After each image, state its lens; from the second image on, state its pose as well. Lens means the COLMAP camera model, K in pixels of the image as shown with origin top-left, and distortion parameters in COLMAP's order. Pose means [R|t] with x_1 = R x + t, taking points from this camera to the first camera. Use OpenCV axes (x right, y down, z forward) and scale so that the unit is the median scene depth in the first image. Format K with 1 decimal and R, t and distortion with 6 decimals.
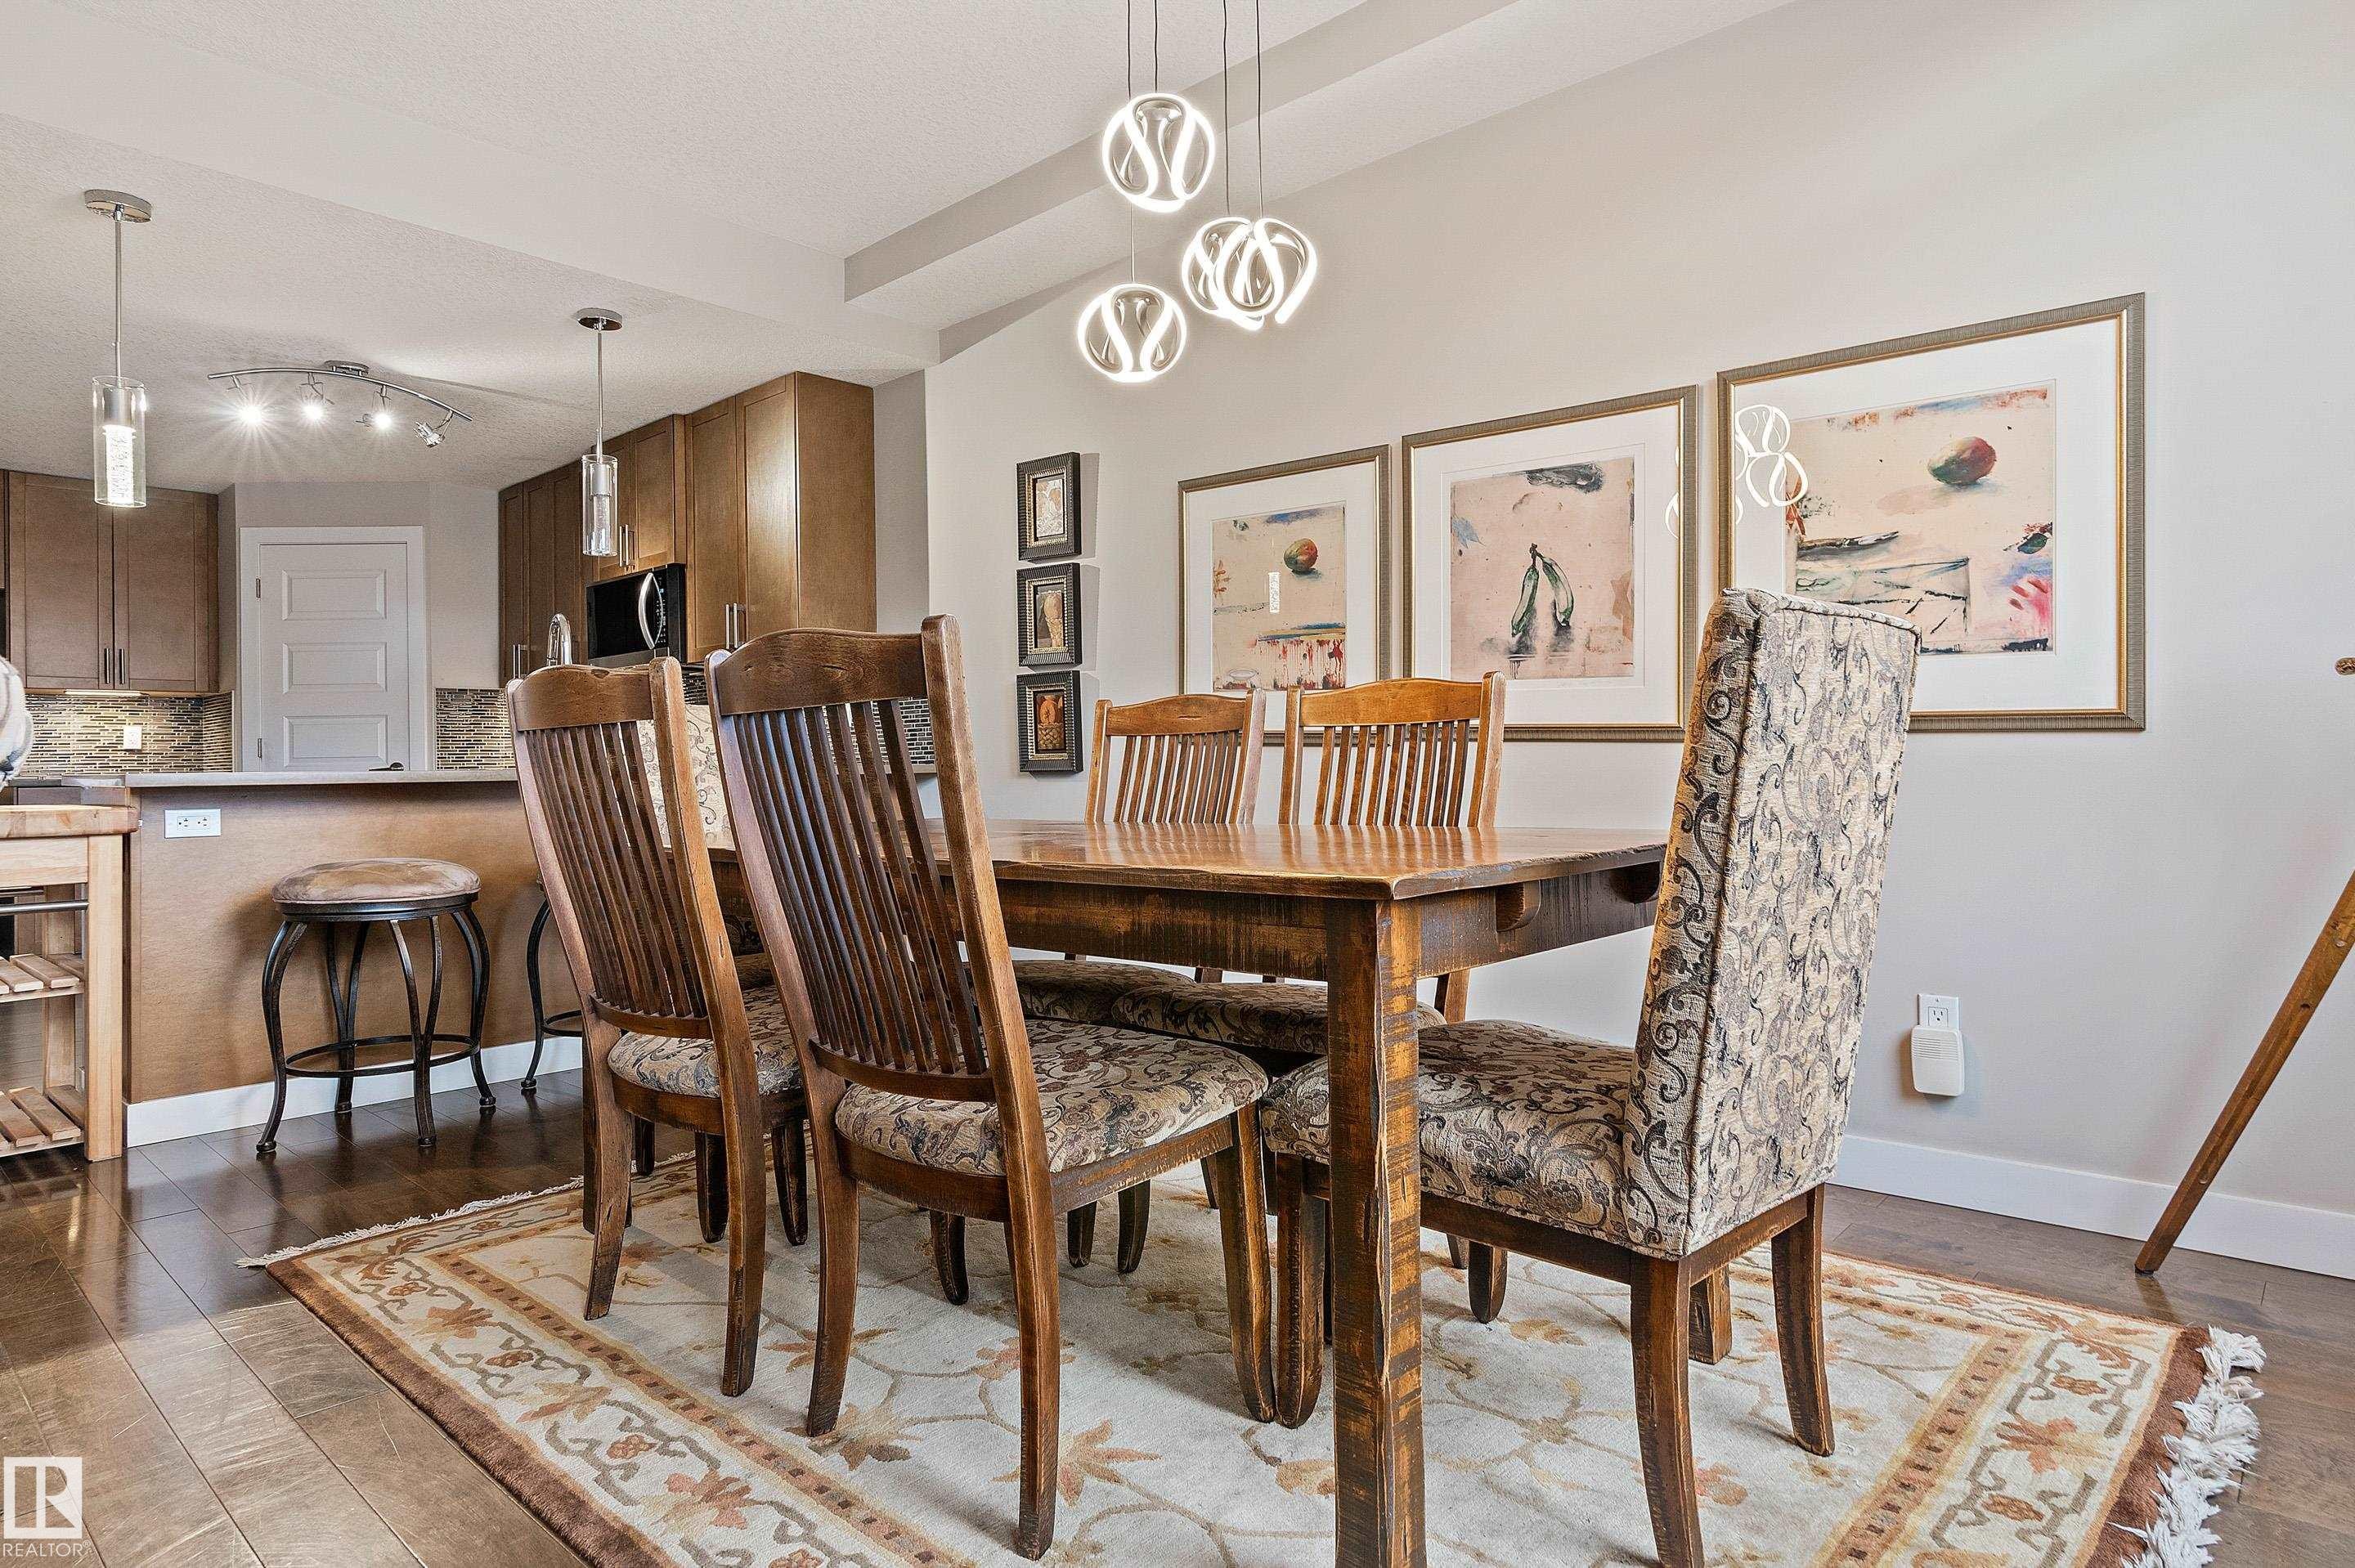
lens RADIAL K [[1312.5, 0, 1182.1], [0, 1312.5, 736.7], [0, 0, 1]] dist [-0.006773, 0.000087]
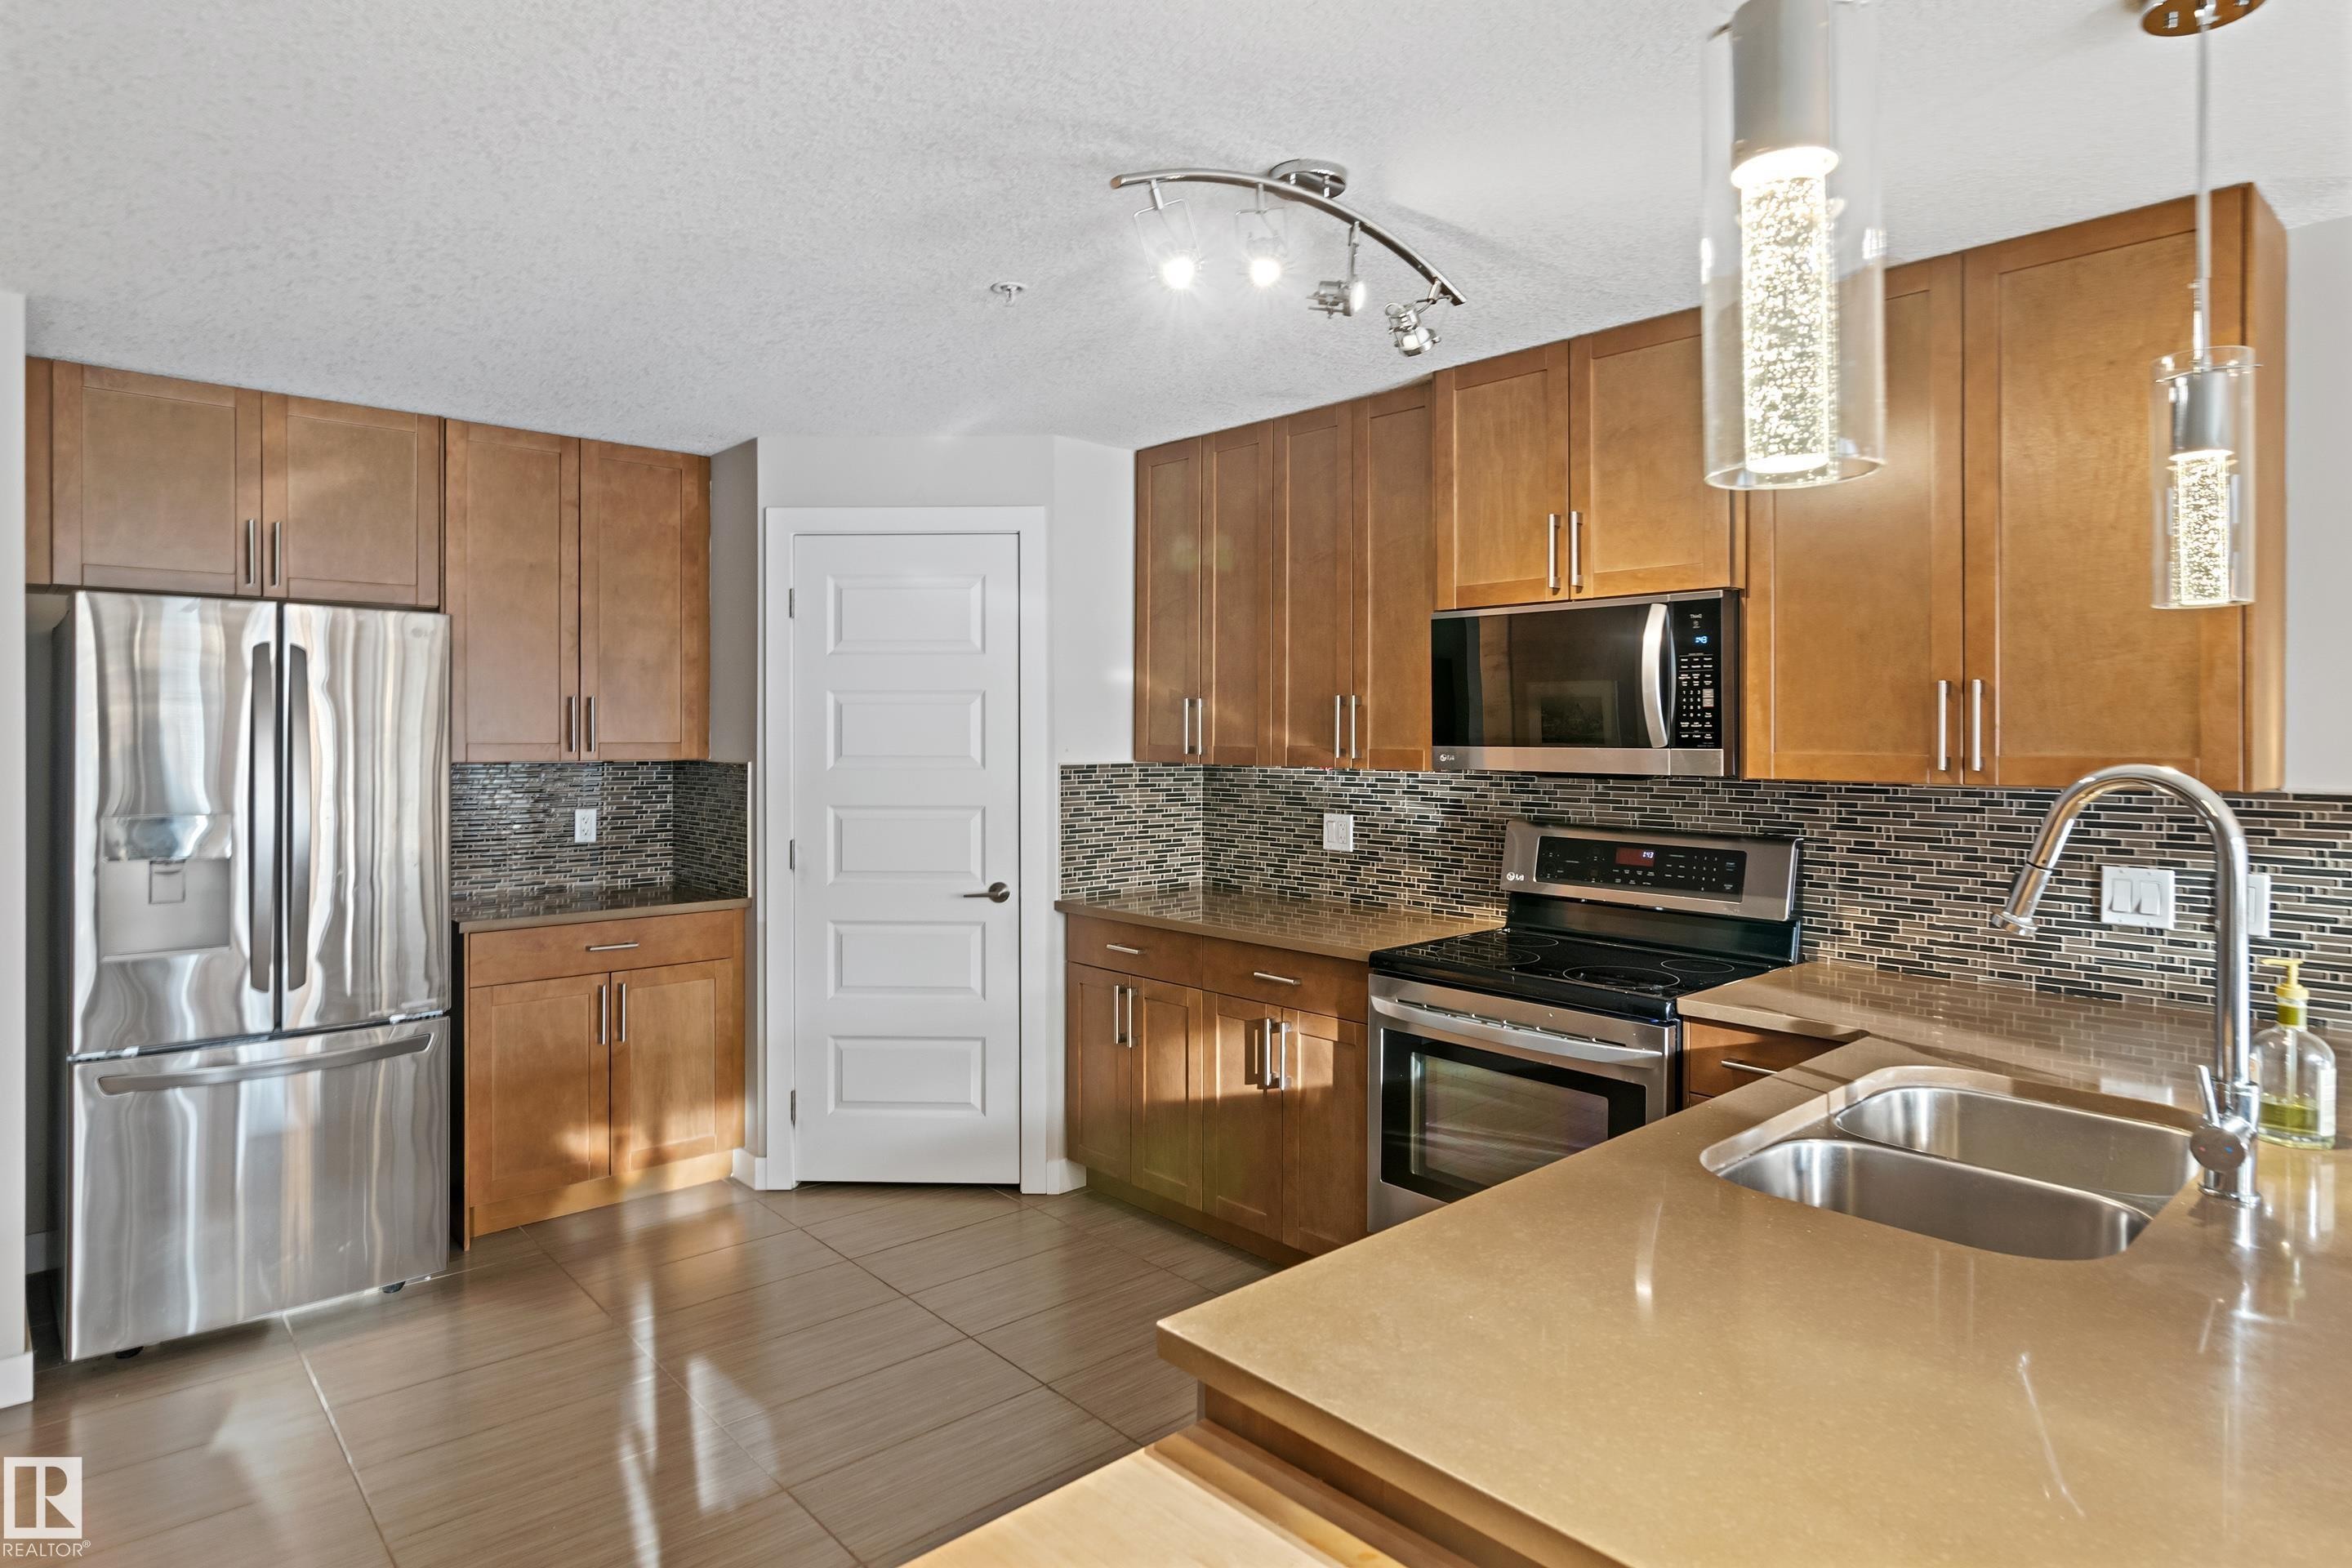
lens RADIAL K [[1311.0, 0, 1180.6], [0, 1311.0, 736.8], [0, 0, 1]] dist [-0.006773, 0.000087]
pose [[0.995517, 0.019507, -0.092546, -0.548455], [-0.017248, 0.999535, 0.025147, -0.081898], [0.092993, -0.023438, 0.995391, 0.455668]]
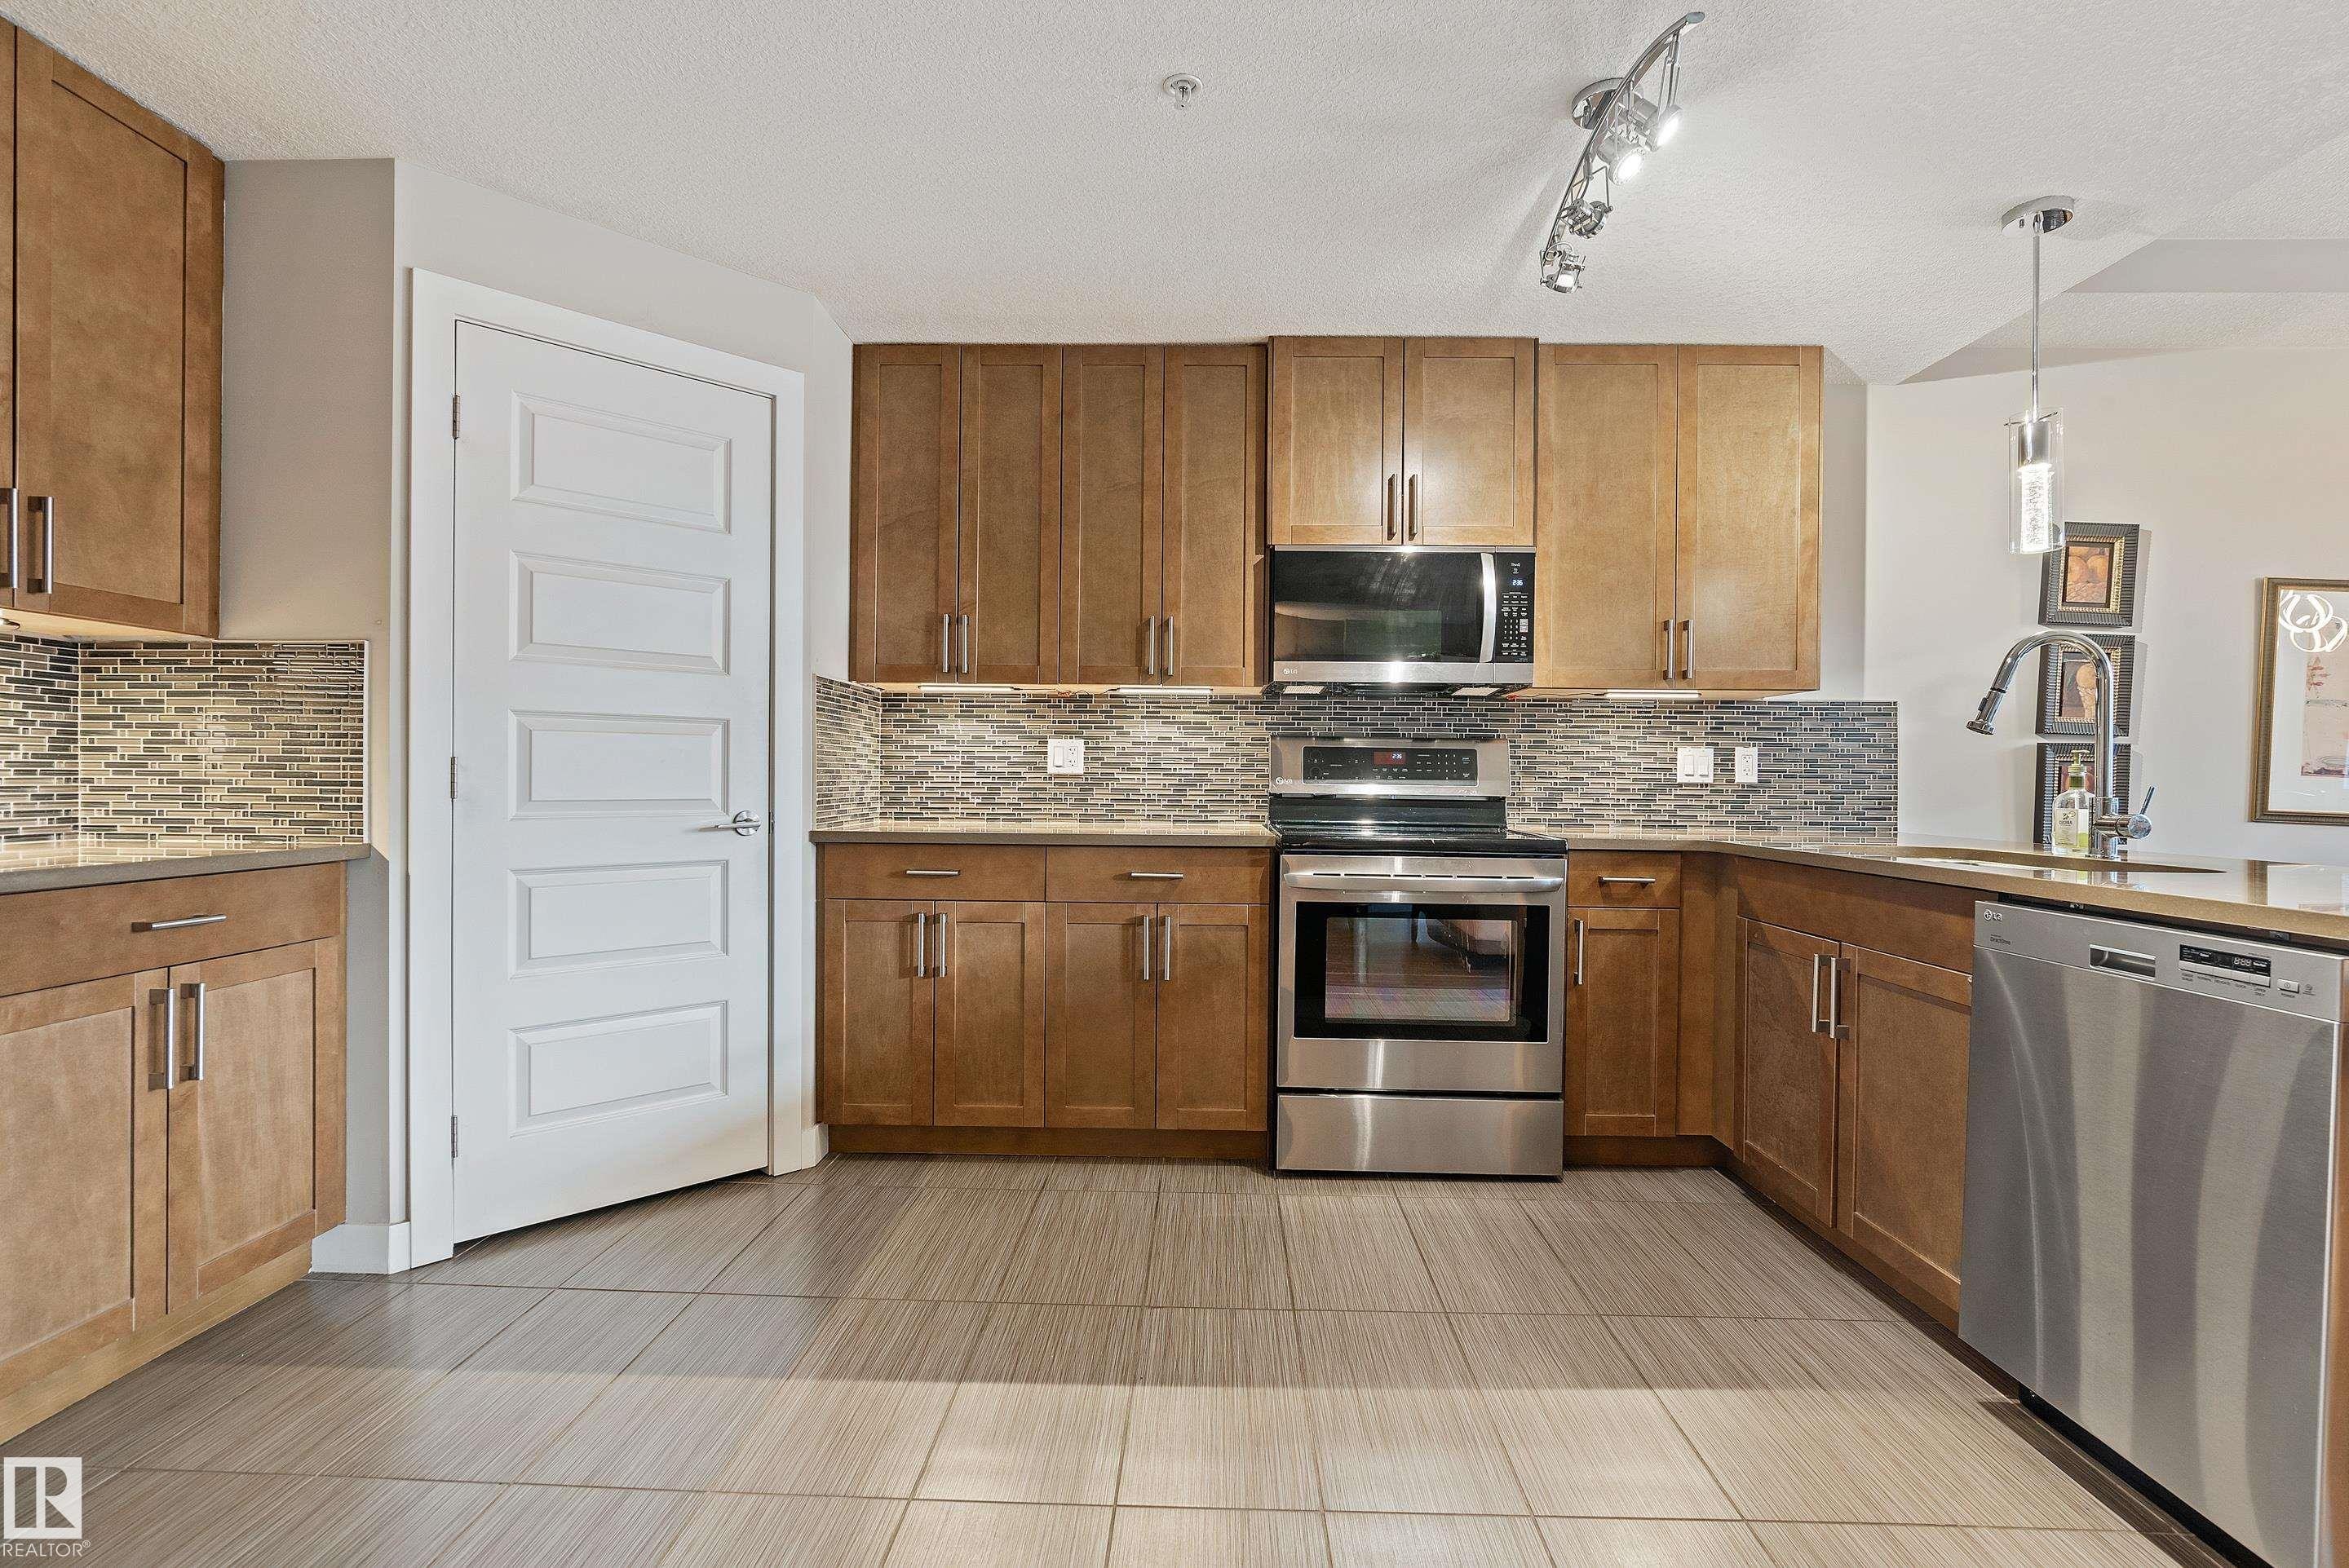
lens RADIAL K [[1094.7, 0, 1174.5], [0, 1094.7, 784.0], [0, 0, 1]] dist [-0.006829, 0.000099]
pose [[0.754737, 0.020266, 0.655715, -0.912183], [-0.035609, 0.999315, 0.010100, -0.002500], [-0.655061, -0.030972, 0.754941, 0.665877]]
